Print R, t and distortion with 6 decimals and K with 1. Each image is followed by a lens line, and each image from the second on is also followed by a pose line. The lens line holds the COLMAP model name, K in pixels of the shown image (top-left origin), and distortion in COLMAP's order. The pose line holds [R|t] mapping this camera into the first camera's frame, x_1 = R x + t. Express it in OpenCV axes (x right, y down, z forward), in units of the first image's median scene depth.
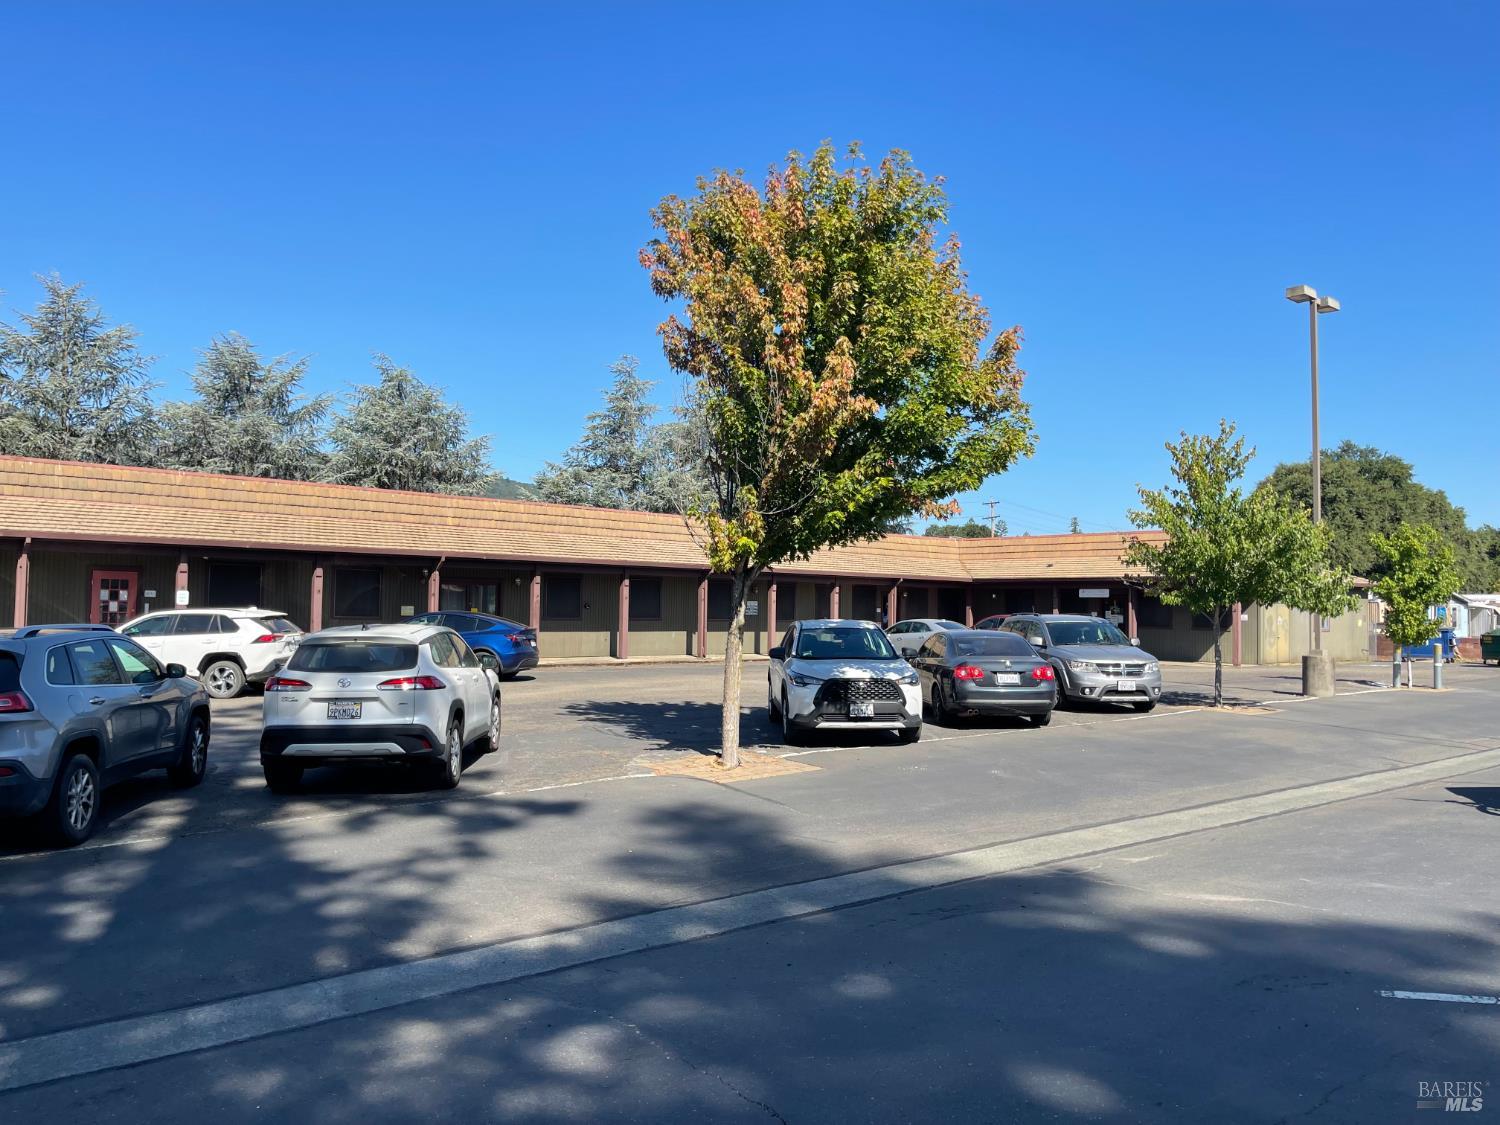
lens RADIAL K [[1137.9, 0, 745.4], [0, 1137.9, 560.6], [0, 0, 1]] dist [0.065594, -0.083508]
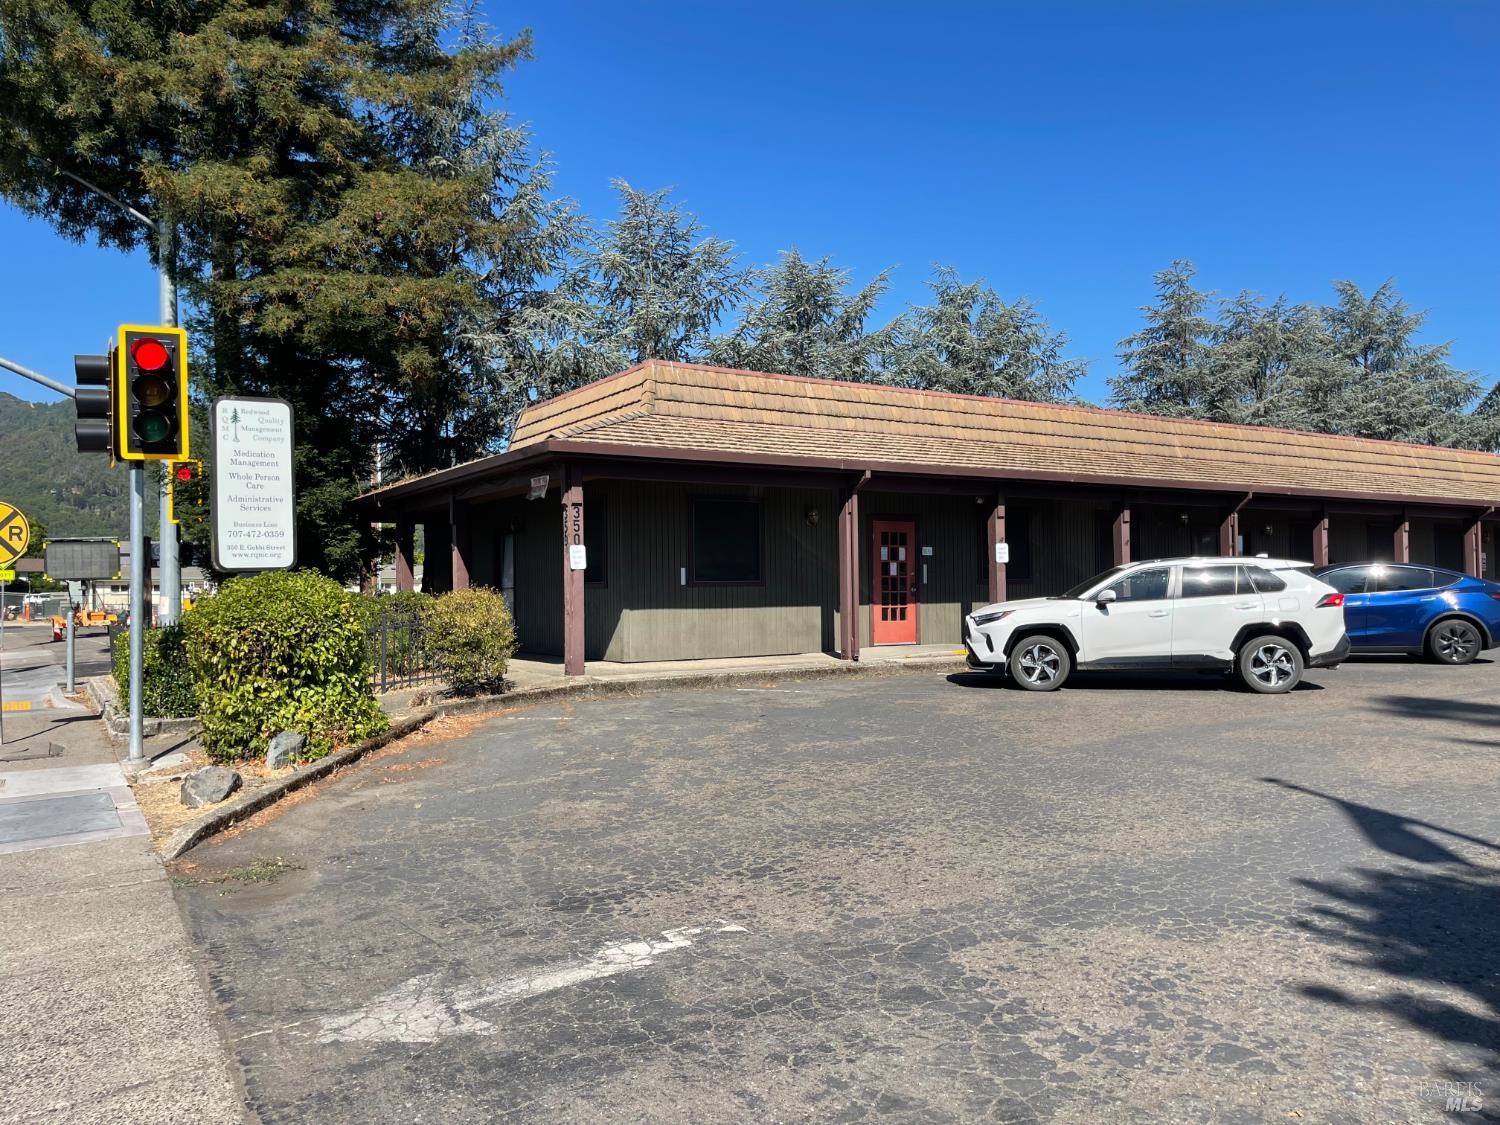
lens RADIAL K [[1137.9, 0, 740.7], [0, 1137.9, 565.8], [0, 0, 1]] dist [0.065594, -0.083508]
pose [[0.985599, -0.031508, -0.166140, -0.987479], [0.034825, 0.999247, 0.017089, 0.041203], [0.165477, -0.022629, 0.985954, 0.485558]]
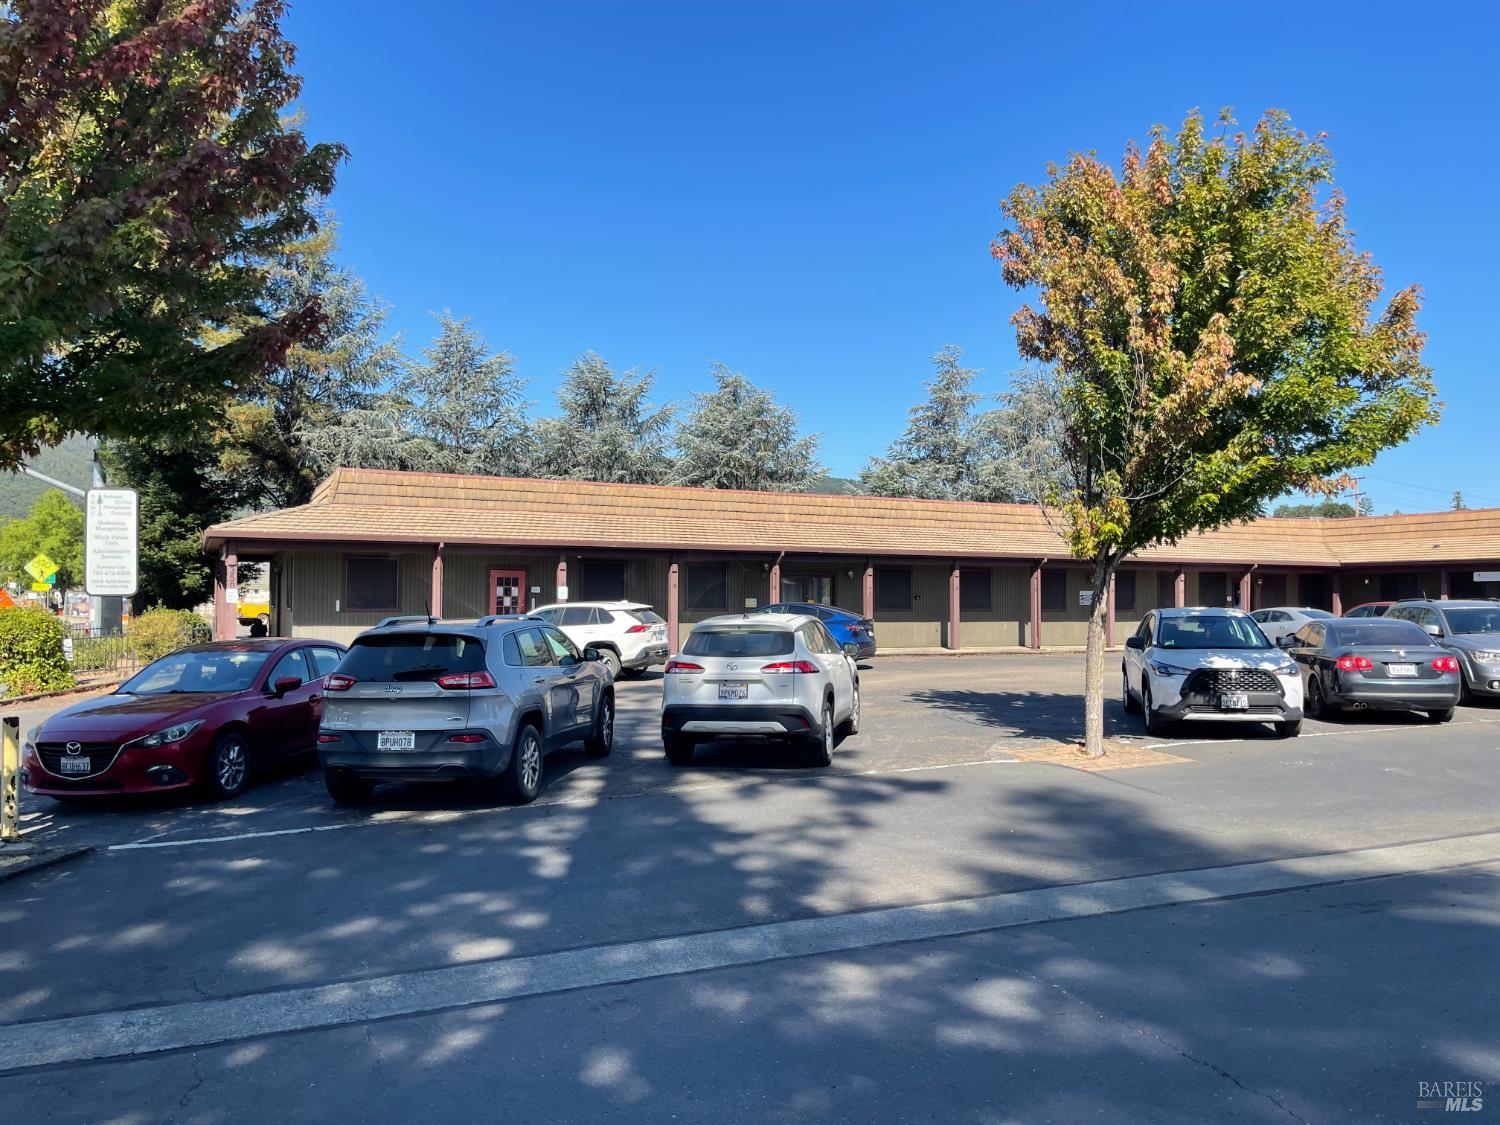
lens RADIAL K [[1137.9, 0, 738.2], [0, 1137.9, 570.6], [0, 0, 1]] dist [0.065594, -0.083508]
pose [[0.961048, -0.017463, -0.275831, -0.032097], [0.021689, 0.999689, 0.012281, 0.000895], [0.275531, -0.017785, 0.961128, -0.040267]]
